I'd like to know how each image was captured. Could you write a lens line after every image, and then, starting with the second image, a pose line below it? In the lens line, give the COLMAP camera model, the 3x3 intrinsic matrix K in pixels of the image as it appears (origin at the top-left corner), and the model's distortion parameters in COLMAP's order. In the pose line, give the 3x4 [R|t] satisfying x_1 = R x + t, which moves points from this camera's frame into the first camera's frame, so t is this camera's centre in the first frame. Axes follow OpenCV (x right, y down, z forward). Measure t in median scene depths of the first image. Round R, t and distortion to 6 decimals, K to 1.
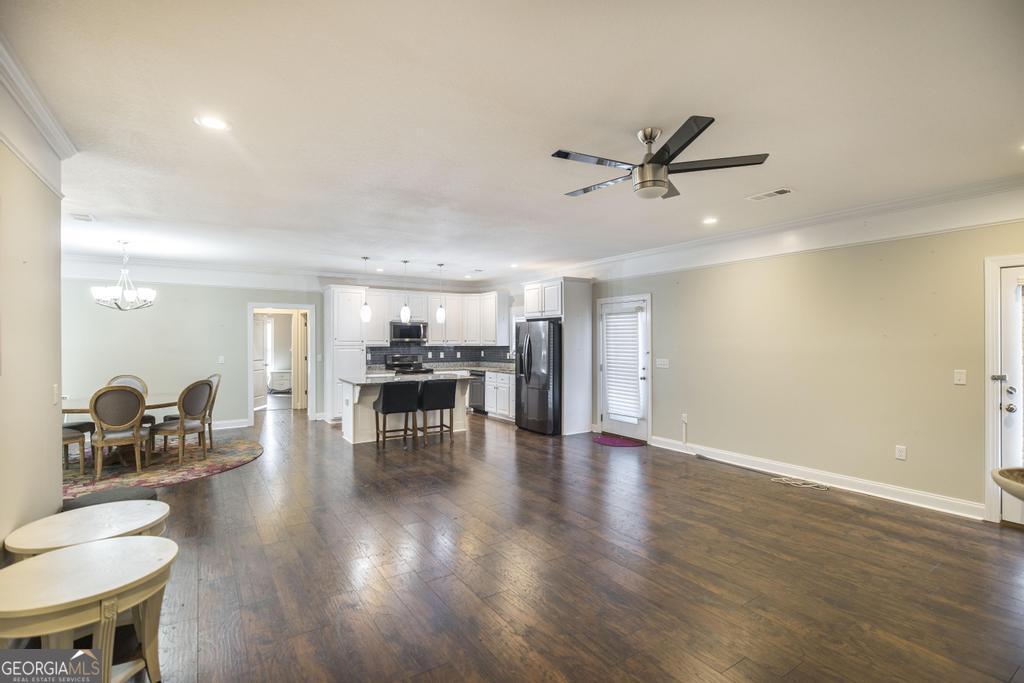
lens RADIAL K [[504.5, 0, 518.0], [0, 504.5, 336.6], [0, 0, 1]] dist [-0.010153, 0.000796]
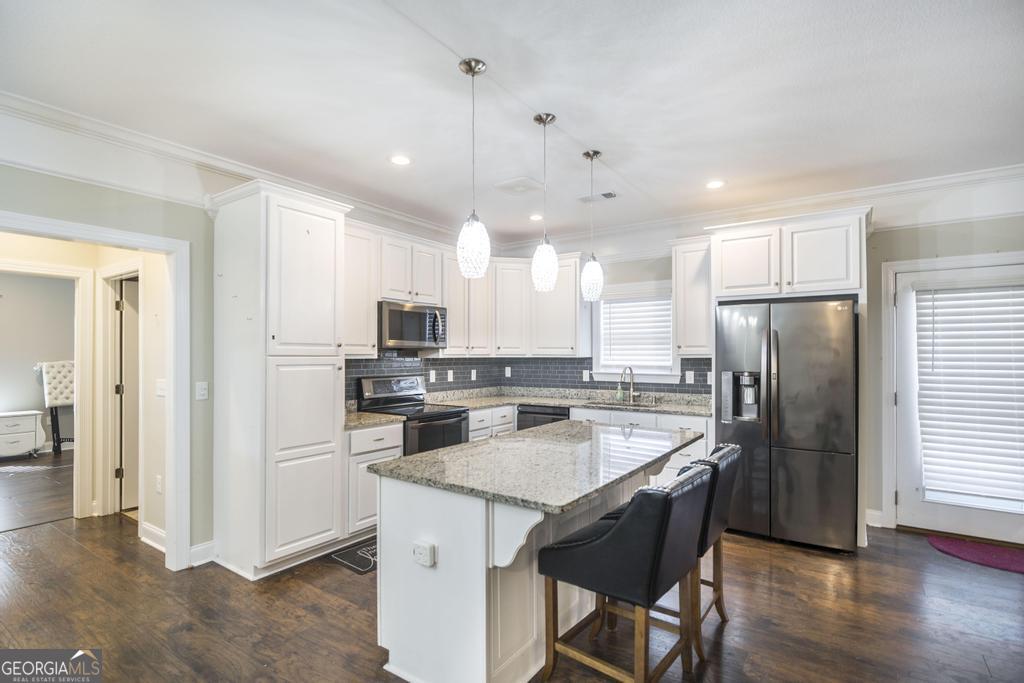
lens RADIAL K [[504.5, 0, 506.4], [0, 504.5, 346.4], [0, 0, 1]] dist [-0.010153, 0.000796]
pose [[0.924636, 0.007521, 0.380777, -0.314328], [-0.004330, 0.999948, -0.009236, 0.012786], [-0.380827, 0.006891, 0.924621, 0.557319]]
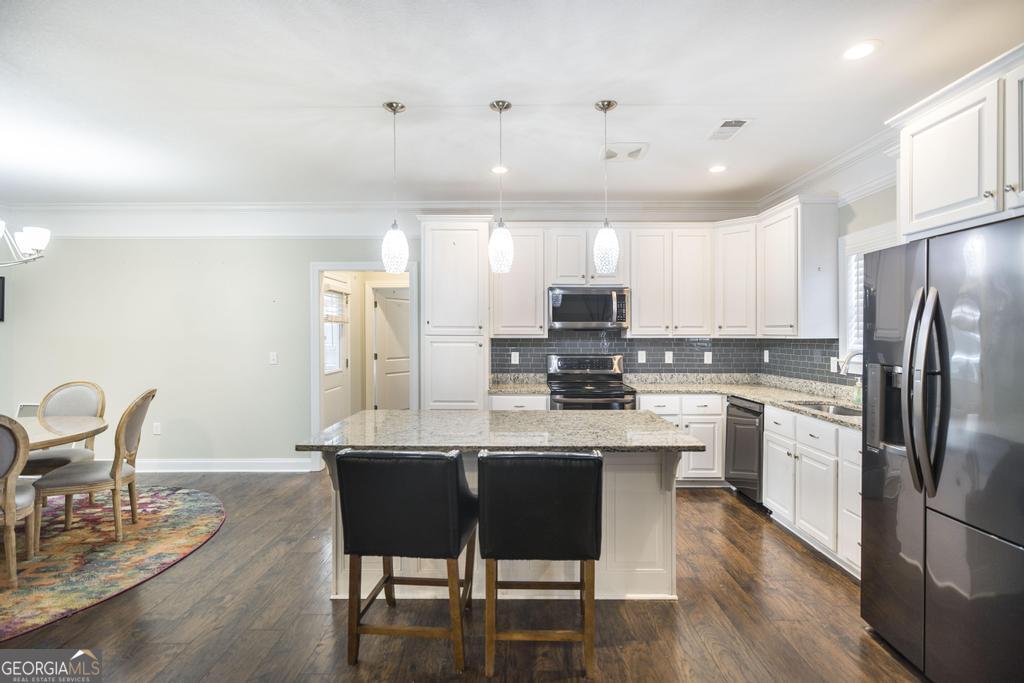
lens RADIAL K [[504.5, 0, 507.7], [0, 504.5, 334.8], [0, 0, 1]] dist [-0.010153, 0.000796]
pose [[0.823992, 0.001563, -0.566599, -0.008564], [0.002827, 0.999972, 0.006870, 0.012934], [0.566594, -0.007262, 0.823965, 0.570533]]
